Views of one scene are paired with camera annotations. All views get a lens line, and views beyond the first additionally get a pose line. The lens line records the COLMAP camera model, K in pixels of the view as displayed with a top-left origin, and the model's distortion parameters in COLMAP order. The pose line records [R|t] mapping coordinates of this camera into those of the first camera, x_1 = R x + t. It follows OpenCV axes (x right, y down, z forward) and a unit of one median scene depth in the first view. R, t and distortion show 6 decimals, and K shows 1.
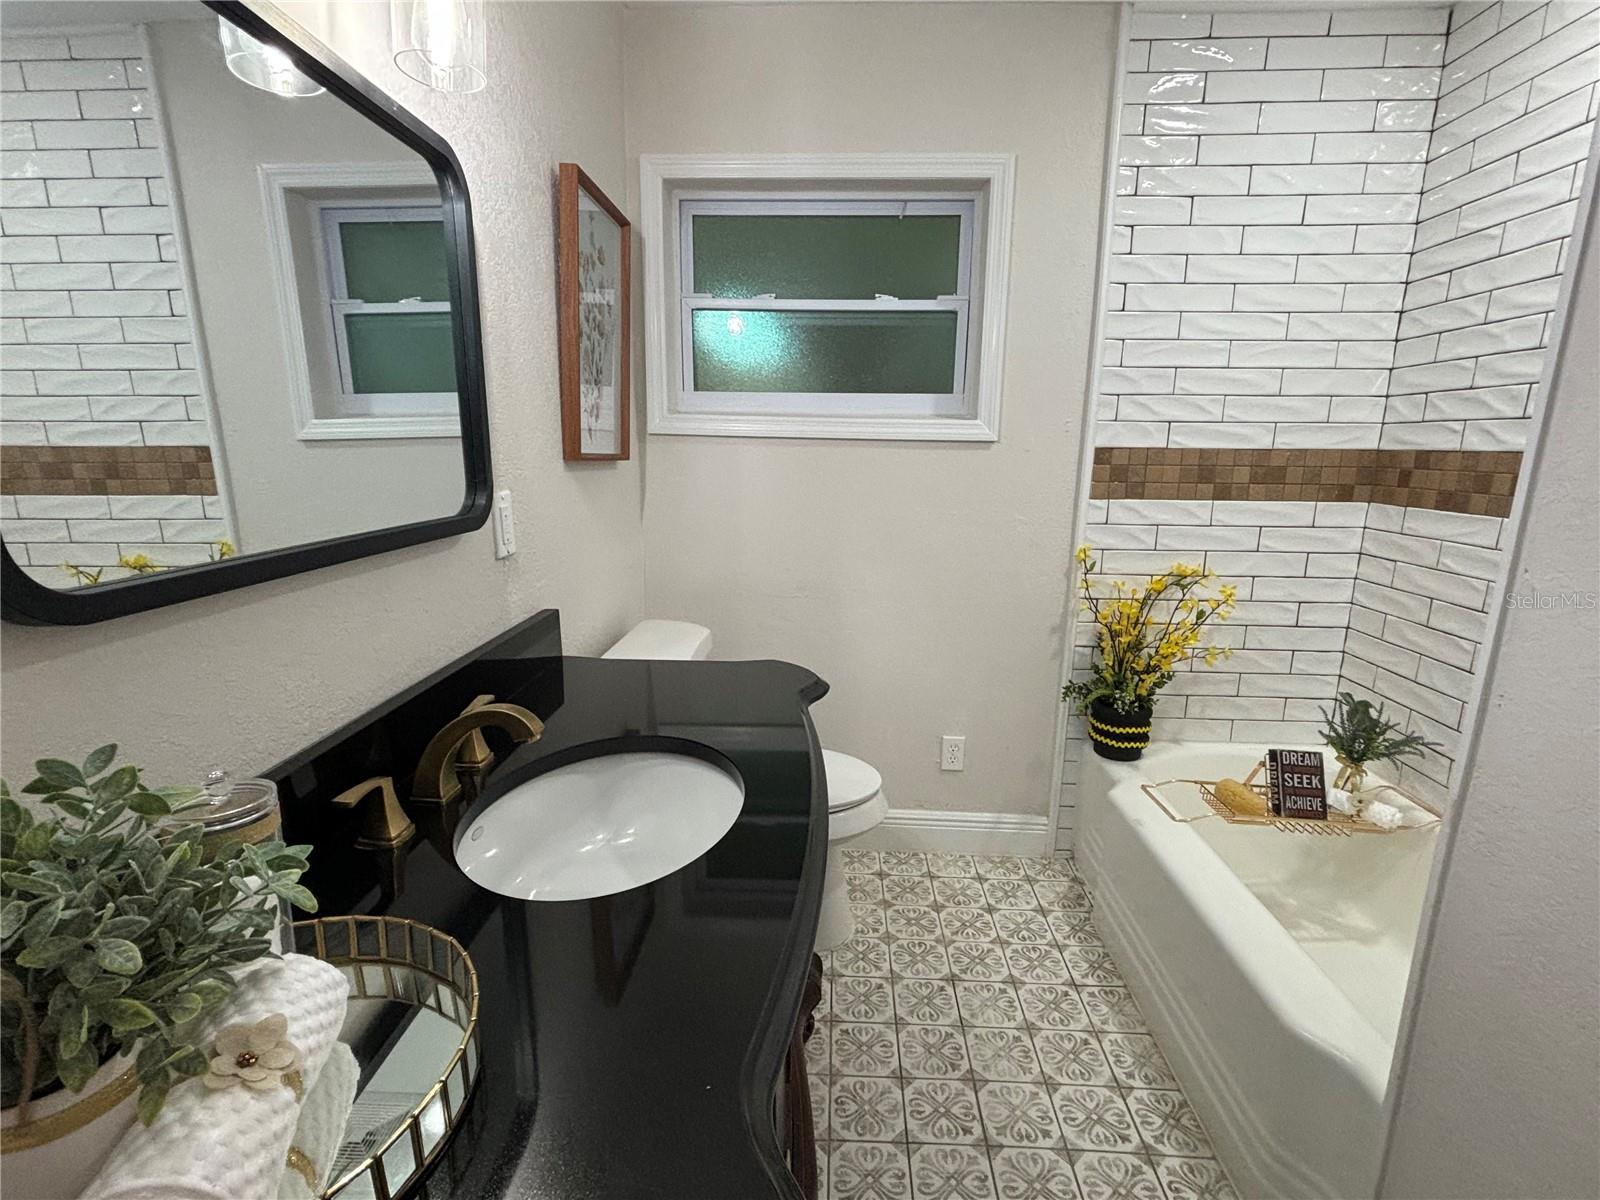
lens RADIAL K [[776.5, 0, 812.3], [0, 776.5, 591.7], [0, 0, 1]] dist [-0.010666, 0.003027]
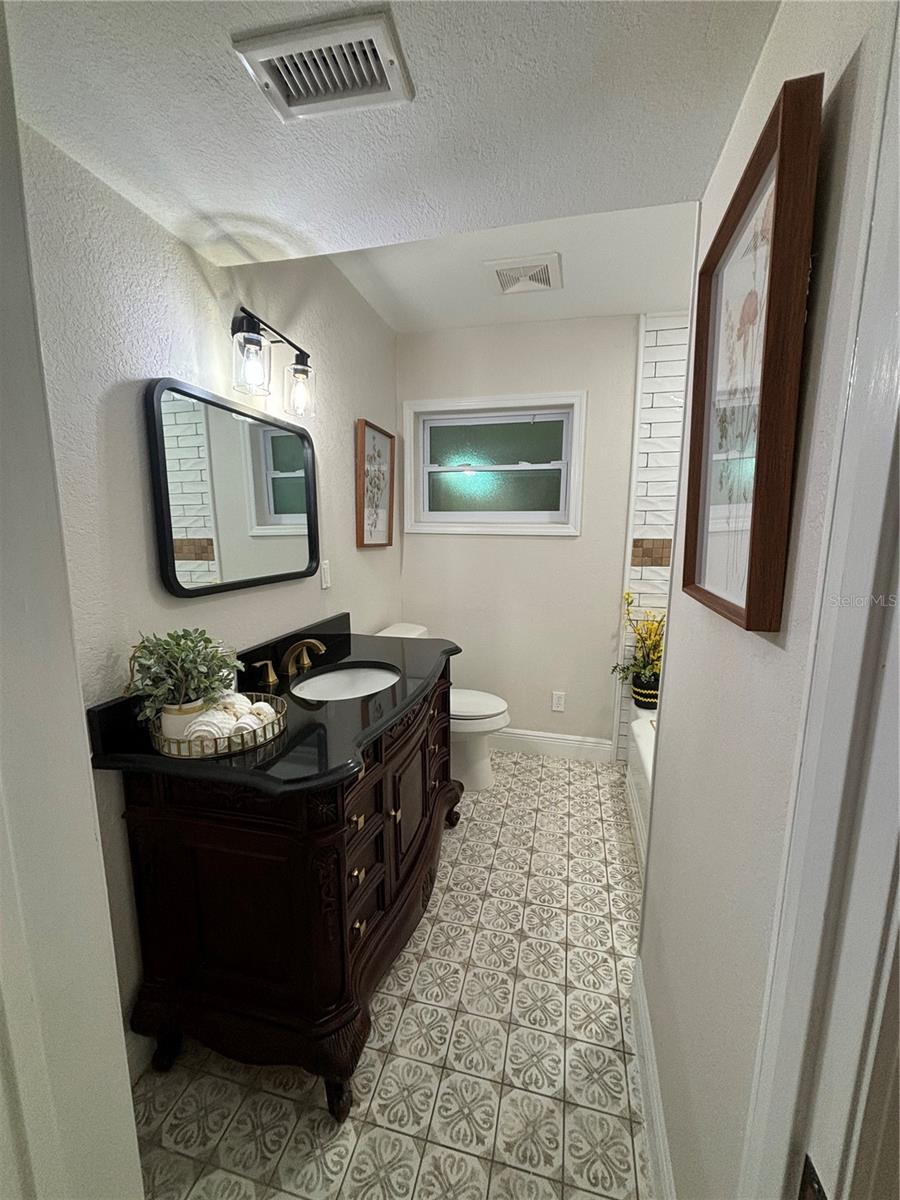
lens RADIAL K [[486.2, 0, 447.8], [0, 486.2, 596.8], [0, 0, 1]] dist [-0.001178, 0.001494]
pose [[0.980596, 0.021222, -0.194885, 0.161142], [-0.031627, 0.998226, -0.050435, 0.027436], [0.193469, 0.055620, 0.979529, -0.235864]]
